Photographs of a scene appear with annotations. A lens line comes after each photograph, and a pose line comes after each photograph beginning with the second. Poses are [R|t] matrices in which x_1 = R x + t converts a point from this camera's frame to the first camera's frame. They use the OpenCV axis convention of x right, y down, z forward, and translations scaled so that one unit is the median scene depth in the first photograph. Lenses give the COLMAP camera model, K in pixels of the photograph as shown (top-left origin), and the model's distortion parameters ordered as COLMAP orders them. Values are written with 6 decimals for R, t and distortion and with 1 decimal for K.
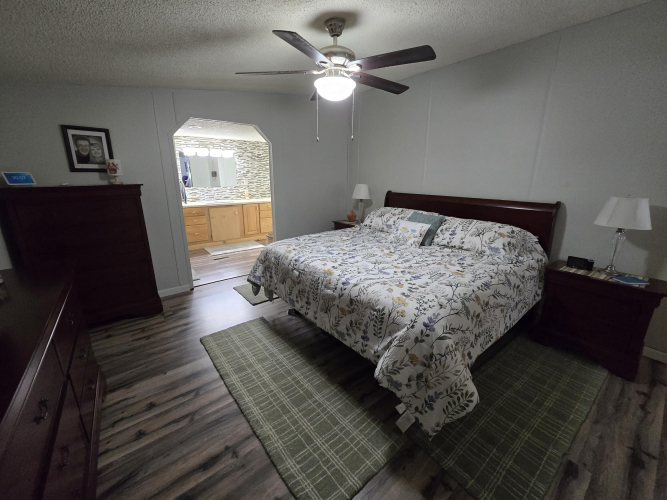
lens RADIAL K [[275.5, 0, 329.5], [0, 275.5, 246.5], [0, 0, 1]] dist [-0.001242, 0.000198]
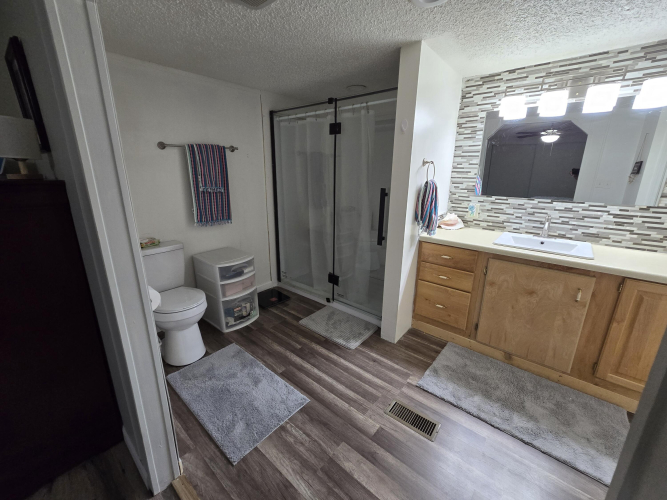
lens RADIAL K [[275.5, 0, 329.5], [0, 275.5, 246.5], [0, 0, 1]] dist [-0.001242, 0.000198]
pose [[0.203304, 0.262437, -0.943289, -0.133379], [-0.255653, 0.944217, 0.207595, -0.167836], [0.945150, 0.198949, 0.259056, 0.674775]]
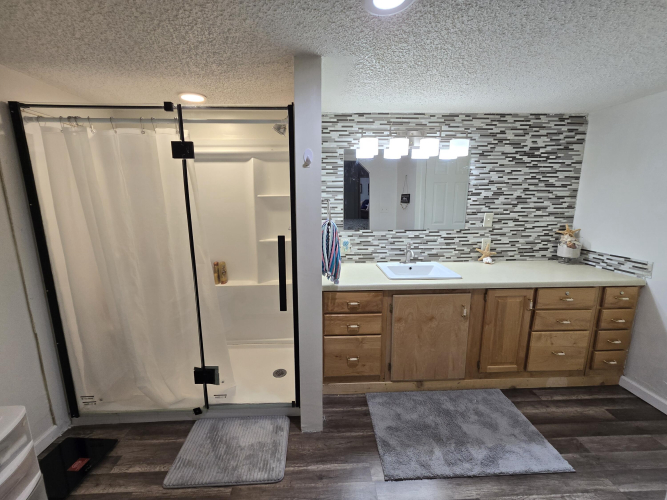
lens RADIAL K [[275.5, 0, 329.5], [0, 275.5, 246.5], [0, 0, 1]] dist [-0.001242, 0.000198]
pose [[0.814282, 0.096117, -0.572456, -0.293174], [-0.140271, 0.989550, -0.033378, -0.170283], [0.563266, 0.107478, 0.819256, 0.626225]]
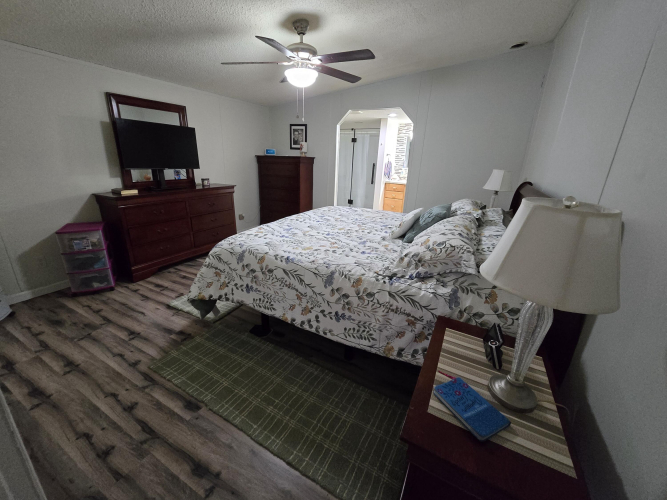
lens RADIAL K [[275.5, 0, 329.5], [0, 275.5, 246.5], [0, 0, 1]] dist [-0.001242, 0.000198]
pose [[0.402994, 0.299166, -0.864925, 0.459139], [-0.267472, 0.942303, 0.201306, -0.048252], [0.875245, 0.150218, 0.459761, 0.231522]]
